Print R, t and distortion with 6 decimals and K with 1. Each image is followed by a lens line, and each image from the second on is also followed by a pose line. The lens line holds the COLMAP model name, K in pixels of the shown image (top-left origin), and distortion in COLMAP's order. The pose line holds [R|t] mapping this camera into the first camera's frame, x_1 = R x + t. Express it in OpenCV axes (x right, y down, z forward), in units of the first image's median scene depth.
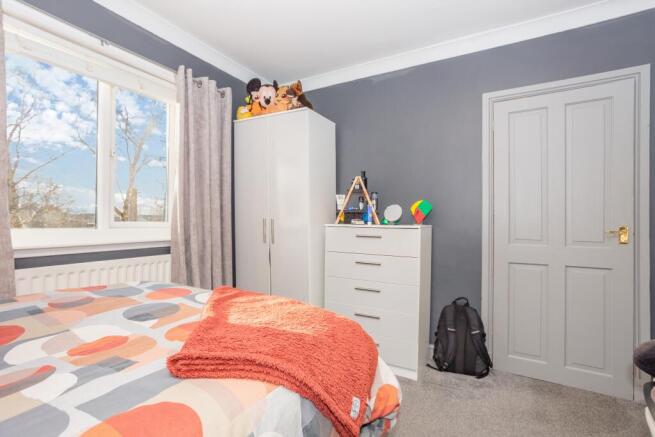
lens RADIAL K [[321.1, 0, 324.9], [0, 321.1, 219.8], [0, 0, 1]] dist [-0.049945, 0.030079]
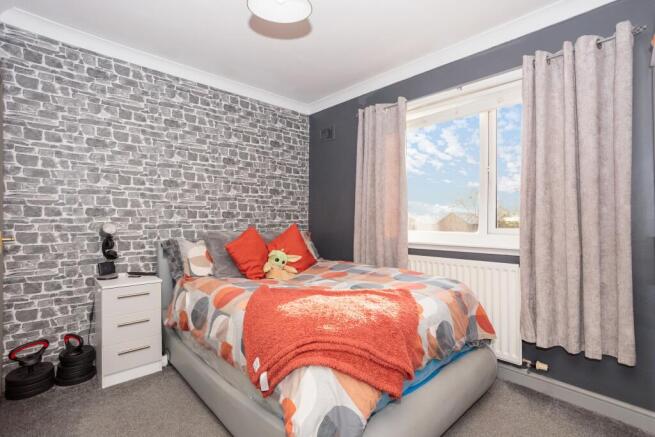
lens RADIAL K [[321.1, 0, 324.9], [0, 321.1, 219.8], [0, 0, 1]] dist [-0.049945, 0.030079]
pose [[-0.311592, -0.005139, -0.950202, 0.627057], [-0.004924, 0.999981, -0.003794, -0.019513], [0.950203, 0.003496, -0.311612, 0.816953]]
